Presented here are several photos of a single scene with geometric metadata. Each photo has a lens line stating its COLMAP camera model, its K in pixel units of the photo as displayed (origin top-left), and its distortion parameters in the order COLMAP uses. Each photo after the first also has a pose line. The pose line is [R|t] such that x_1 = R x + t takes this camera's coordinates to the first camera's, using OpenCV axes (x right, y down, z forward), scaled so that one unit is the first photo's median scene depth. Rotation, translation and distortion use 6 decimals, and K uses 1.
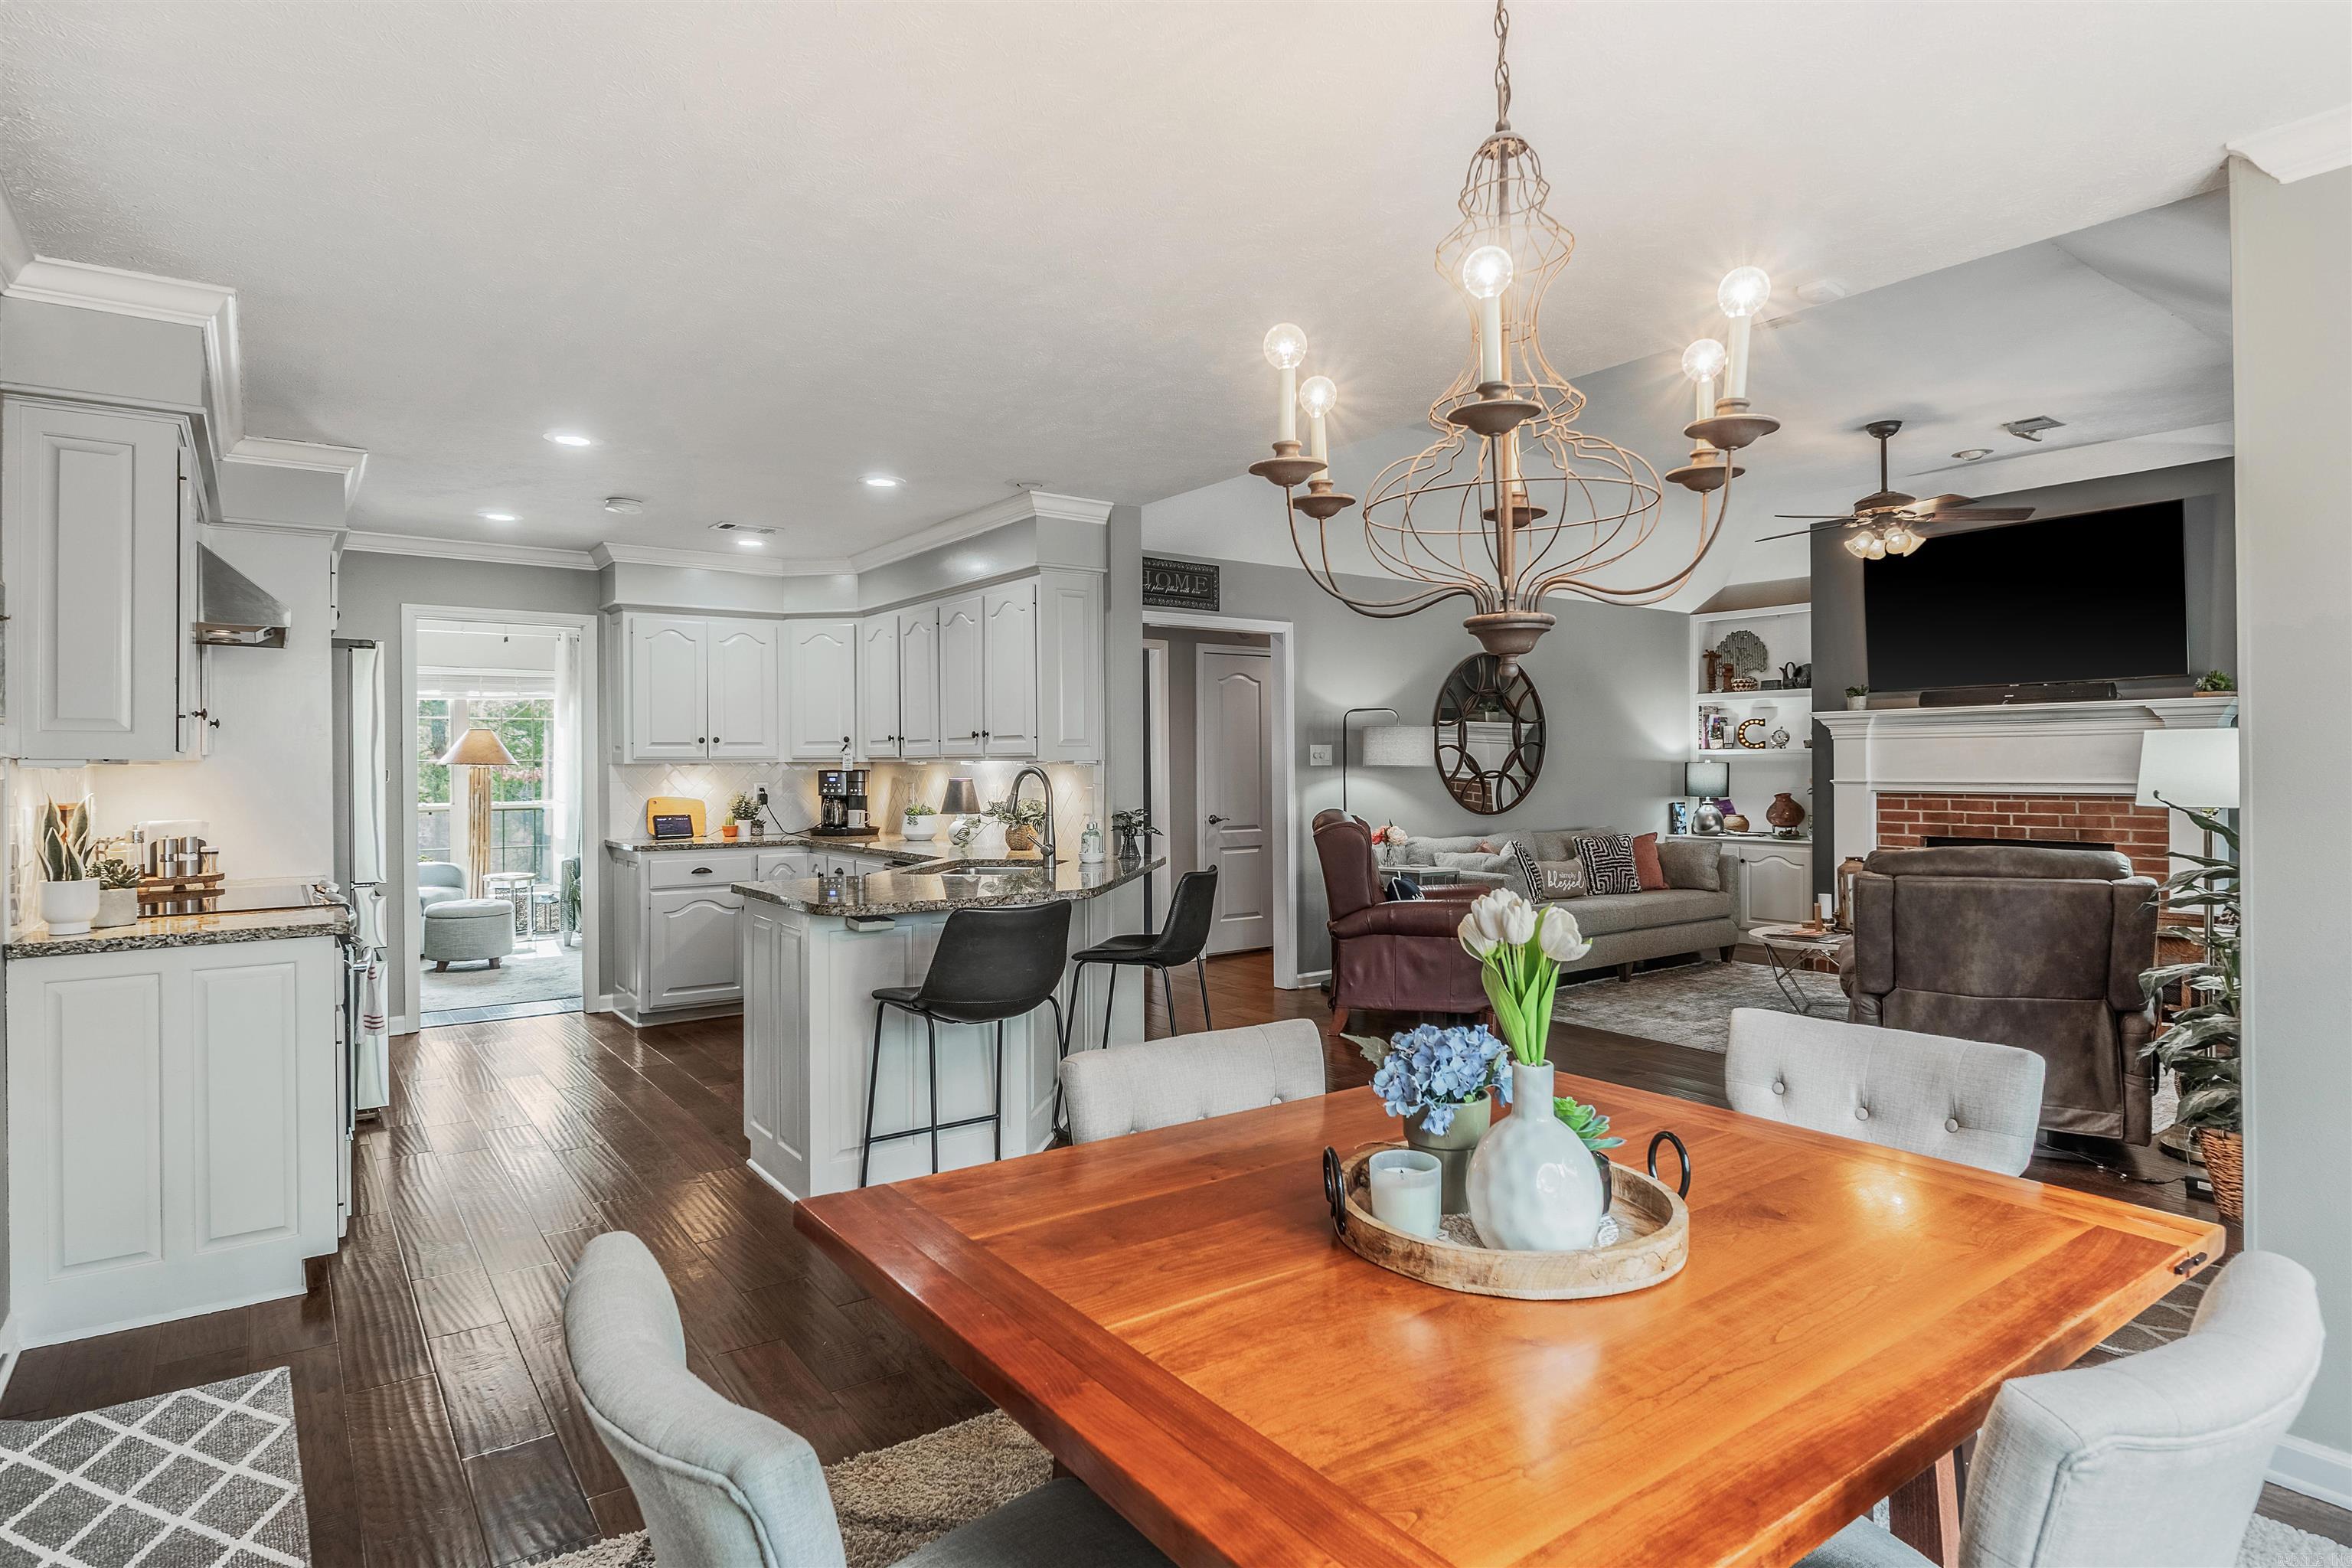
lens RADIAL K [[1260.6, 0, 1168.4], [0, 1260.6, 765.4], [0, 0, 1]] dist [0.001699, -0.016749]
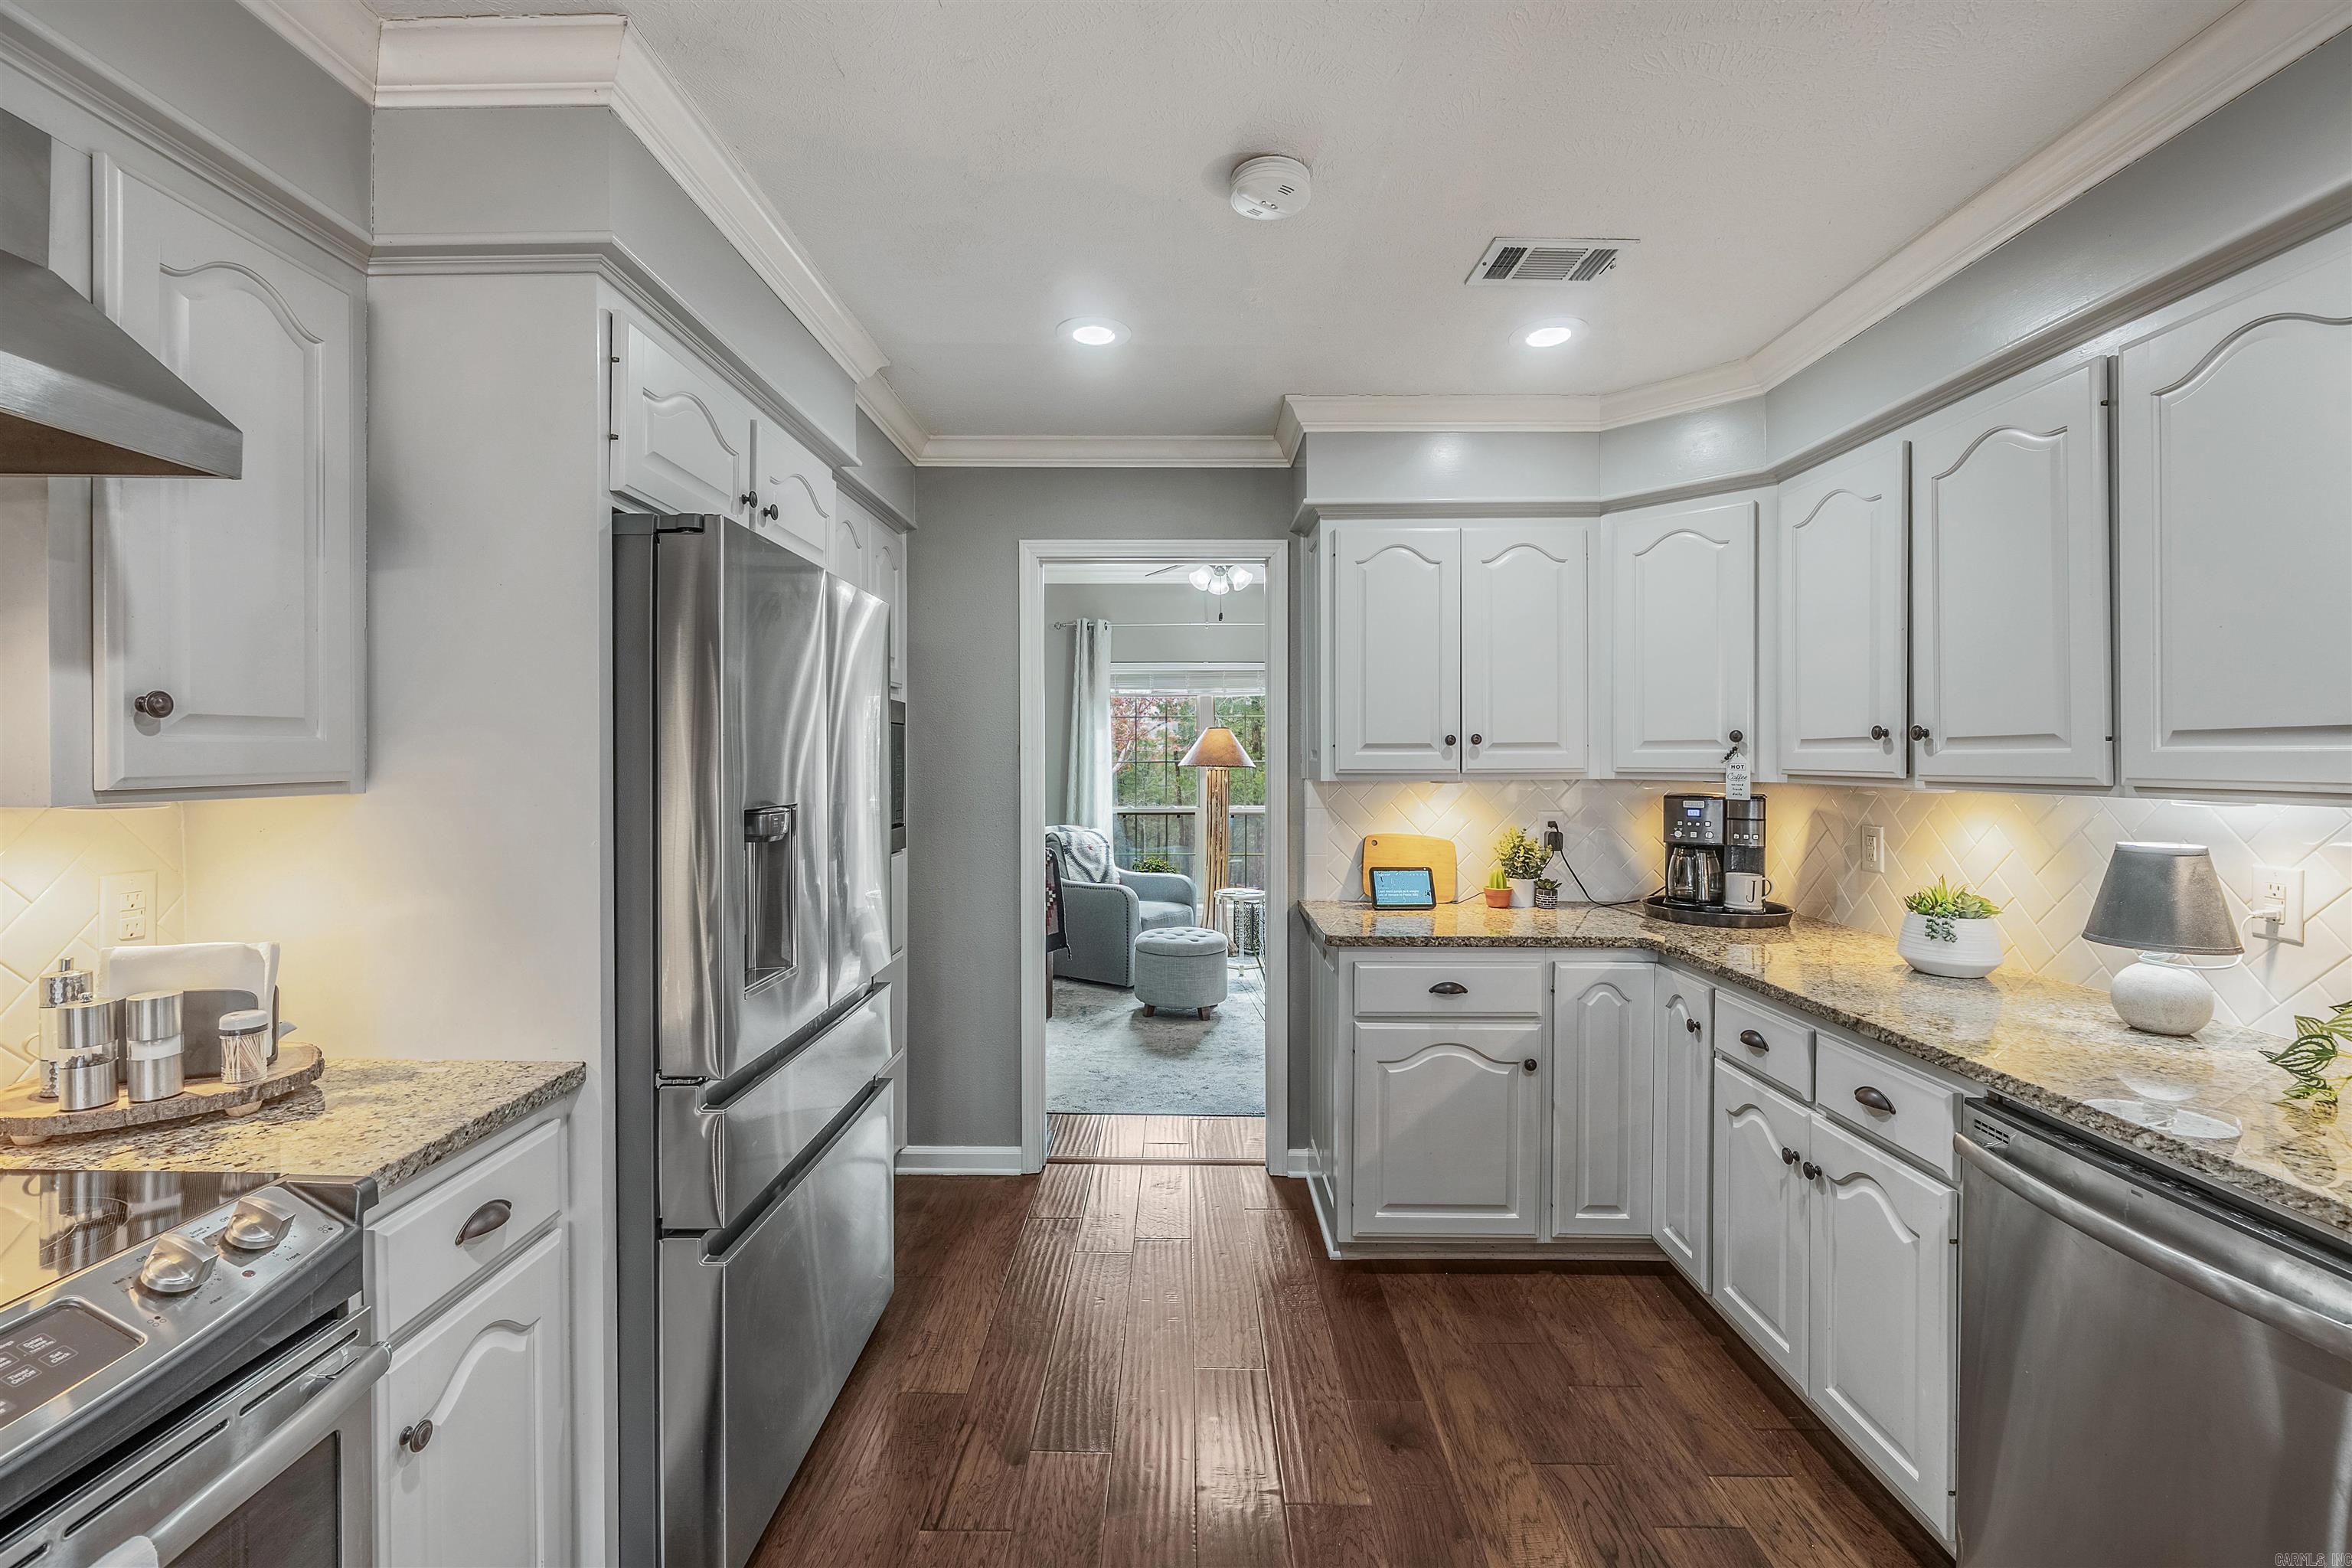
lens RADIAL K [[975.0, 0, 1172.4], [0, 975.0, 762.3], [0, 0, 1]] dist [-0.009151, -0.000058]
pose [[0.800966, 0.006980, -0.598669, -0.178264], [-0.003763, 0.999971, 0.006624, -0.010561], [0.598698, -0.003053, 0.800969, 0.492526]]
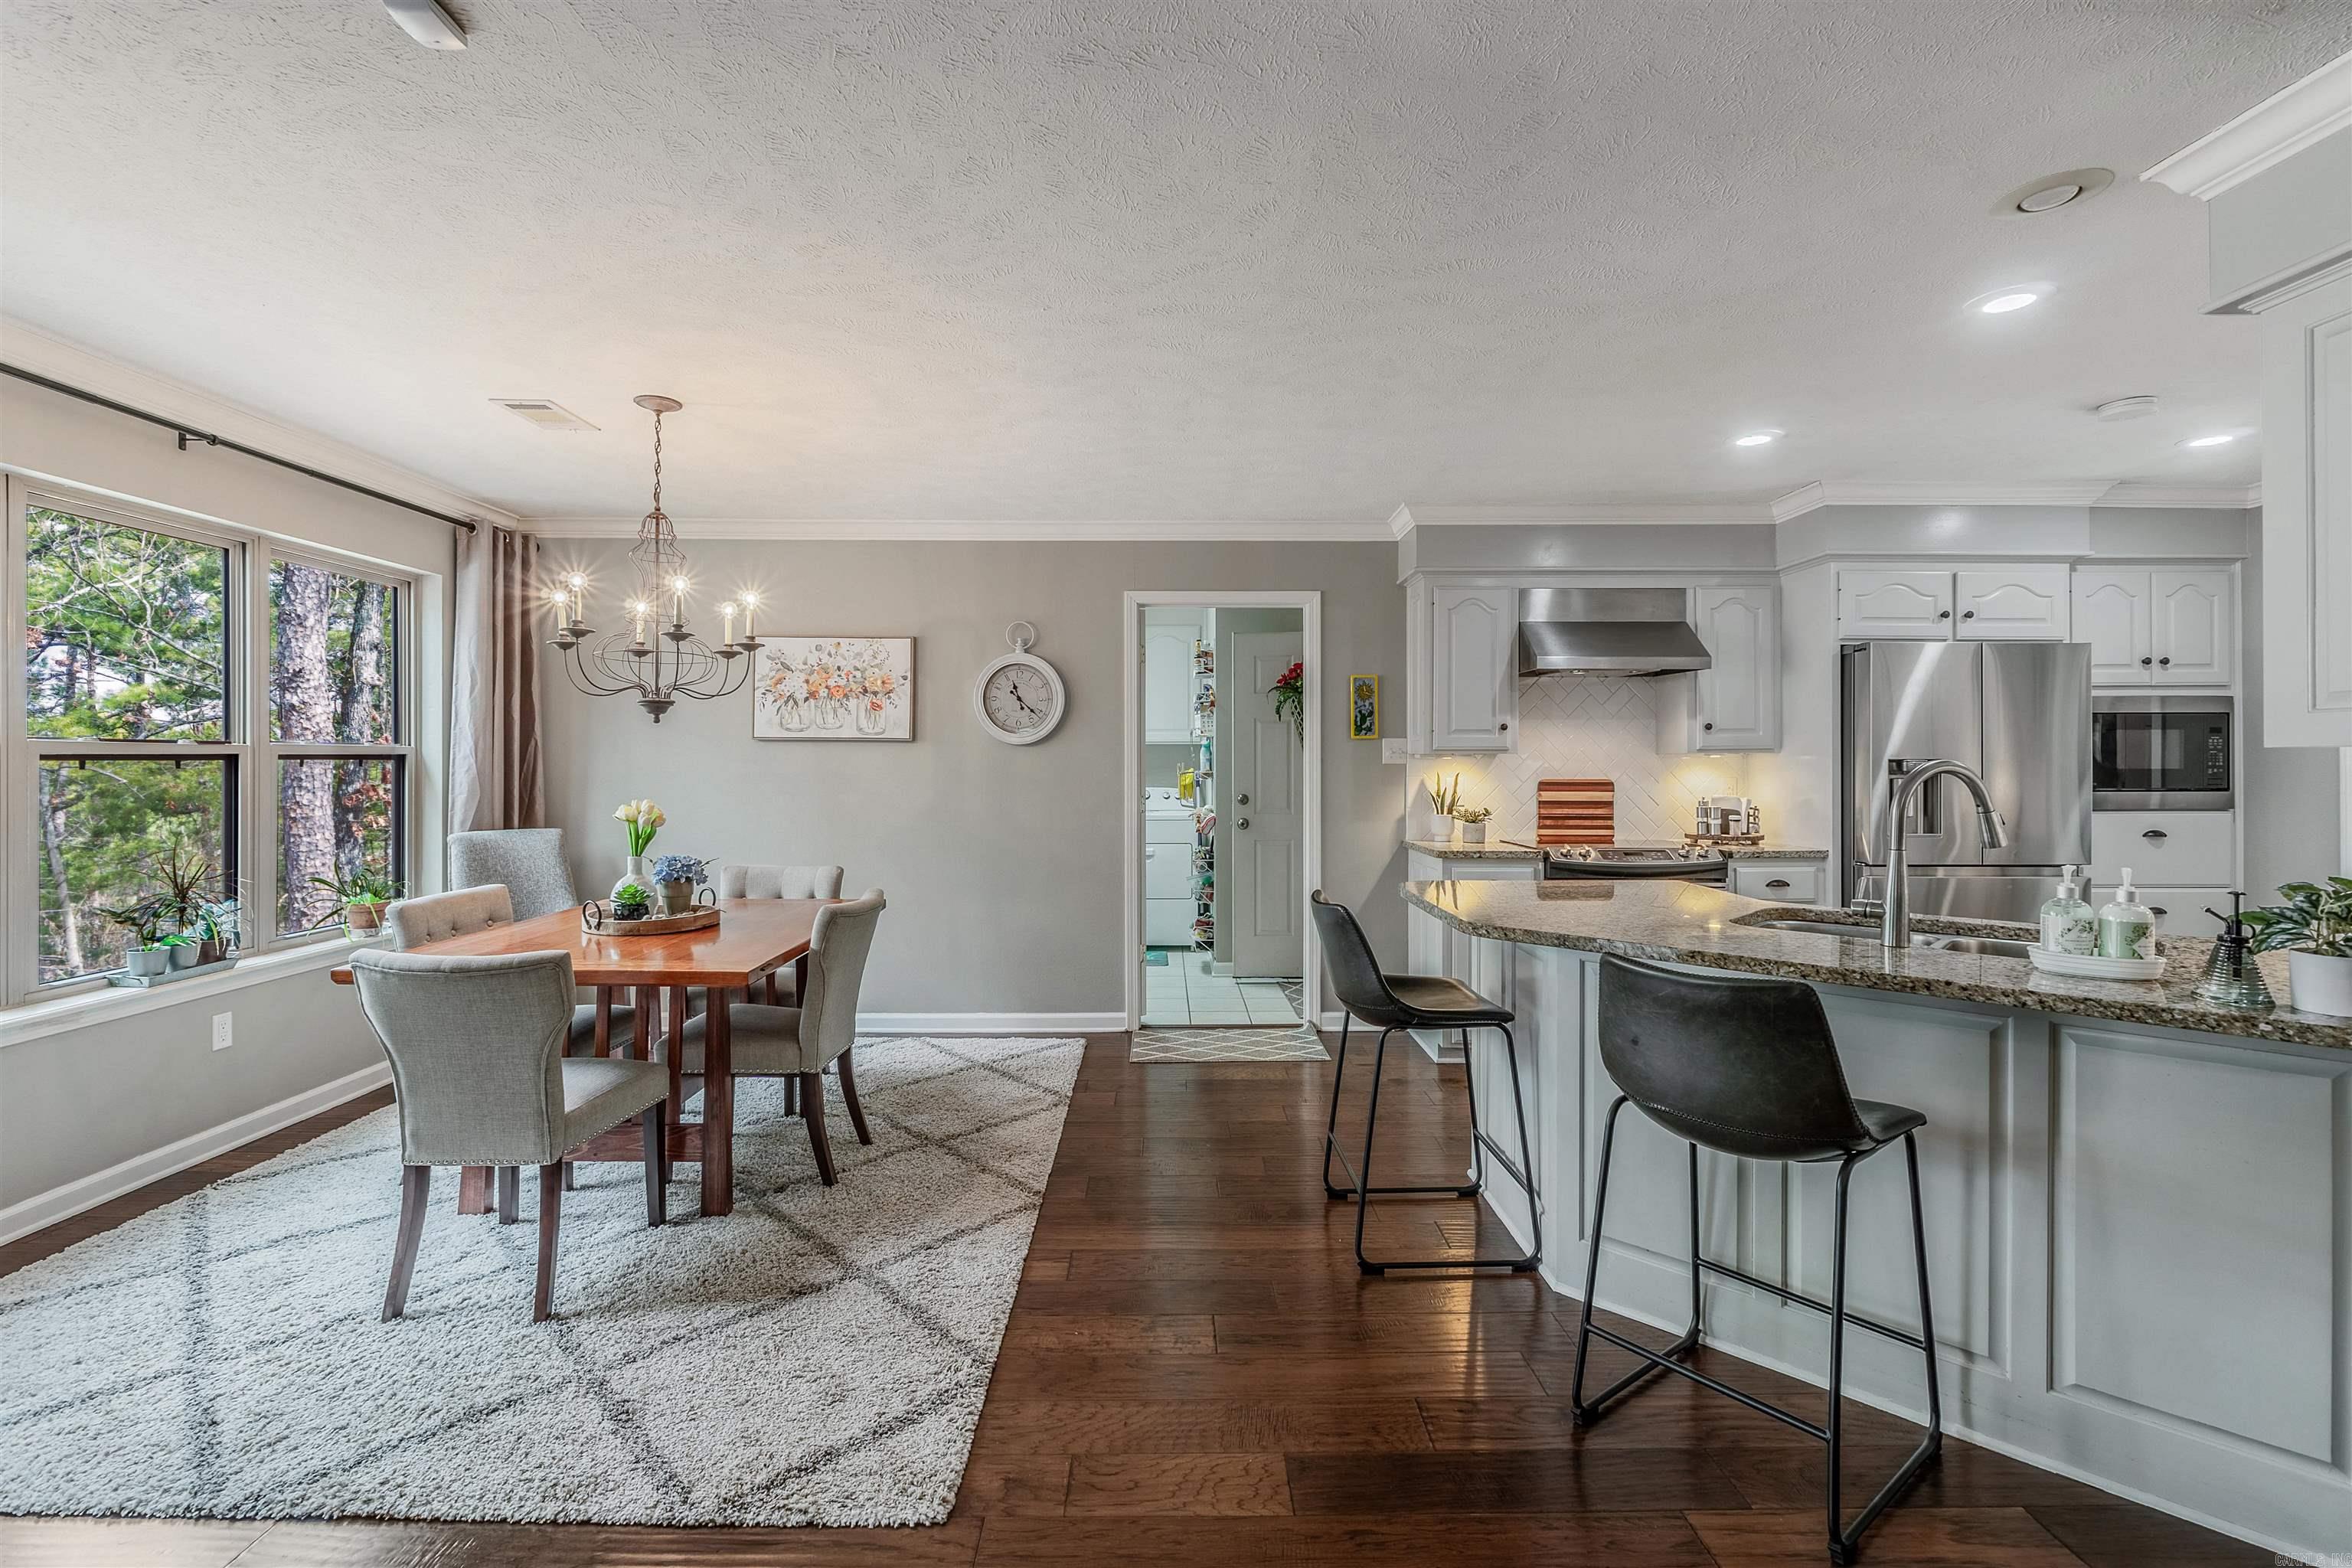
lens RADIAL K [[1035.8, 0, 1179.2], [0, 1035.8, 760.5], [0, 0, 1]] dist [-0.013769, -0.000315]
pose [[-0.573236, 0.005003, -0.819375, 0.274362], [0.004137, 0.999986, 0.003212, -0.001787], [0.819380, -0.001548, -0.573248, 0.608764]]
